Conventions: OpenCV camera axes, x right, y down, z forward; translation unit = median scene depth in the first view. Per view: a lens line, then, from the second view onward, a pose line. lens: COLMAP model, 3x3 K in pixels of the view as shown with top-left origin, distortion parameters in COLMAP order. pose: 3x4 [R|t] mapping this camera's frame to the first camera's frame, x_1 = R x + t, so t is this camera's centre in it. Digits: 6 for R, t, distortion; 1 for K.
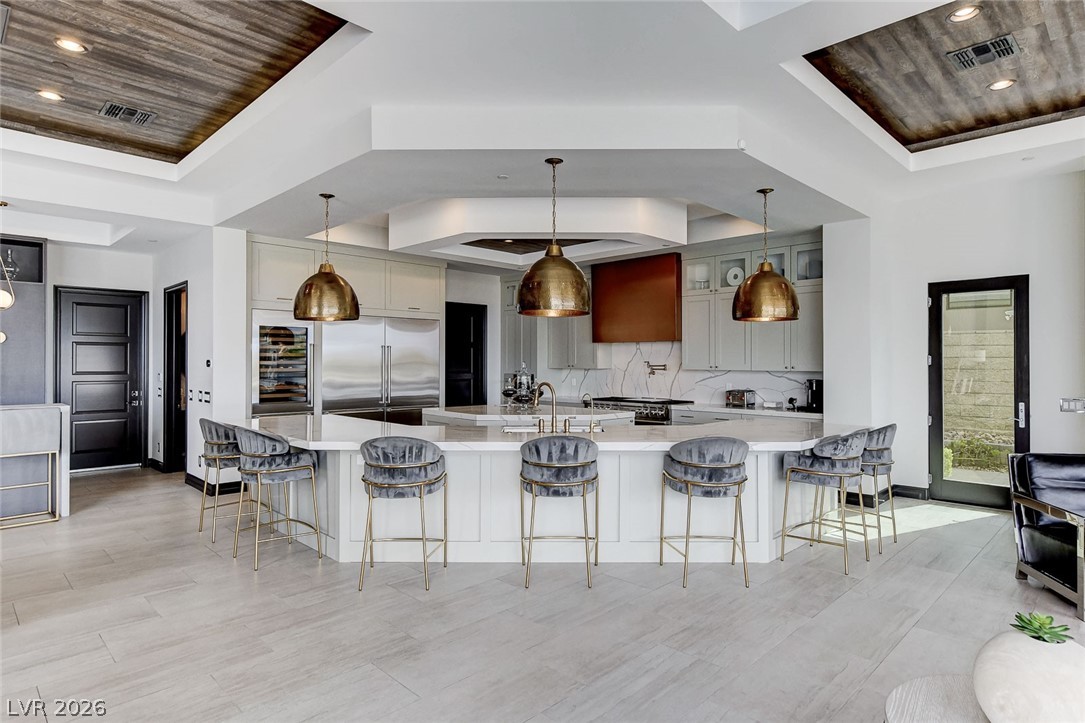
lens RADIAL K [[597.7, 0, 542.5], [0, 597.7, 361.5], [0, 0, 1]] dist [-0.000248, -0.000195]
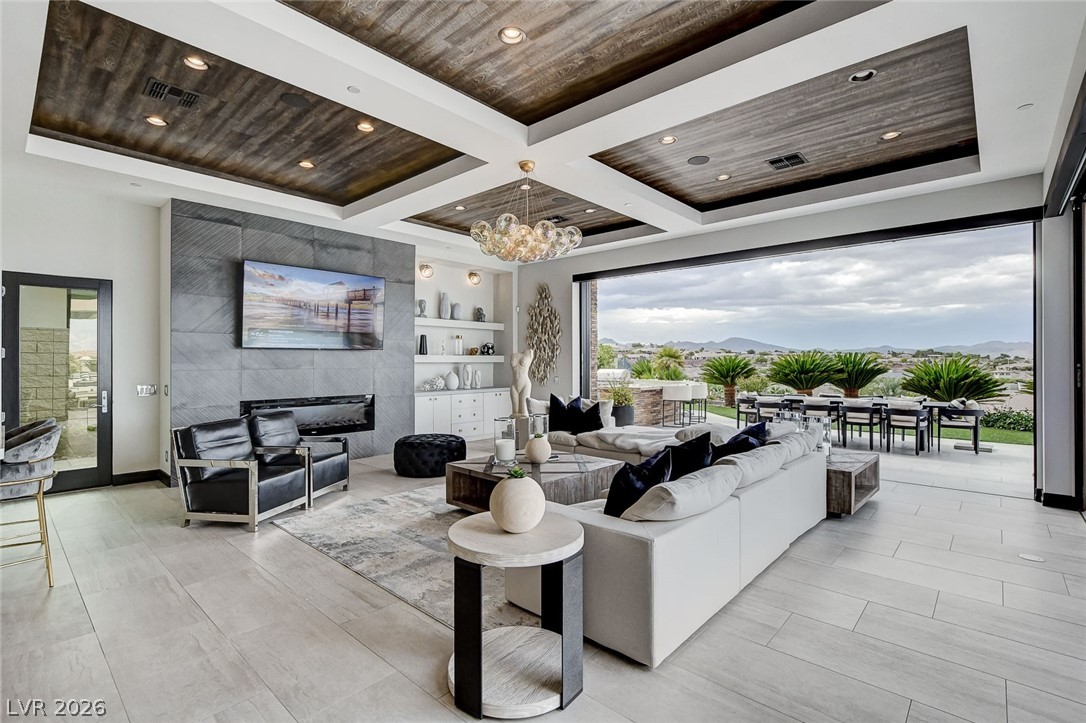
lens RADIAL K [[499.5, 0, 543.0], [0, 499.5, 361.5], [0, 0, 1]] dist [-0.000743, 0.000006]
pose [[-0.053534, -0.001907, 0.998564, -0.278686], [-0.001640, 0.999997, 0.001822, 0.013324], [-0.998565, -0.001540, -0.053537, 0.293970]]
